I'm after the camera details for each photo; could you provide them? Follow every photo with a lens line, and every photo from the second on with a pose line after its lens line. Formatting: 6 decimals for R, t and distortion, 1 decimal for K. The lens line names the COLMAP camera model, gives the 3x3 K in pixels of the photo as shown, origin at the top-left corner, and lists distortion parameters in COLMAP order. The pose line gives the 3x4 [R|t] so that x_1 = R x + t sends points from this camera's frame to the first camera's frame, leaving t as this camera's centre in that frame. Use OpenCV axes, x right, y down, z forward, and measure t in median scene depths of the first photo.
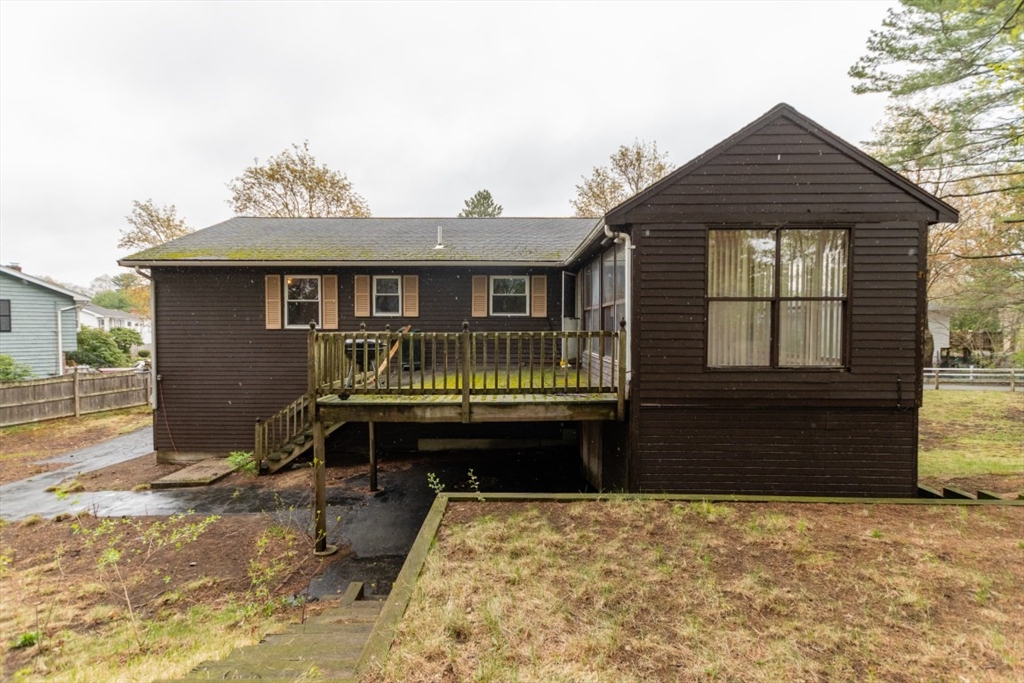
lens RADIAL K [[440.9, 0, 515.2], [0, 440.9, 350.2], [0, 0, 1]] dist [0.003922, -0.000270]
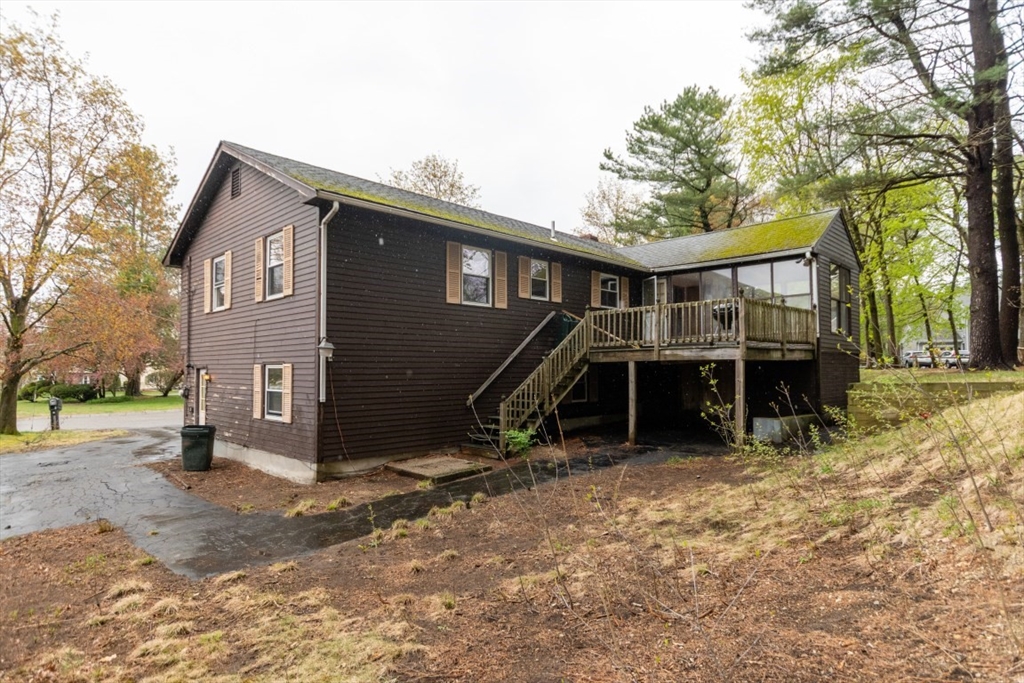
lens RADIAL K [[563.2, 0, 512.0], [0, 563.2, 341.5], [0, 0, 1]] dist [0.000659, 0.000044]
pose [[0.716093, 0.033044, 0.697223, -1.233643], [0.041109, 0.995148, -0.089385, 0.130364], [-0.696794, 0.092670, 0.711260, 0.135128]]
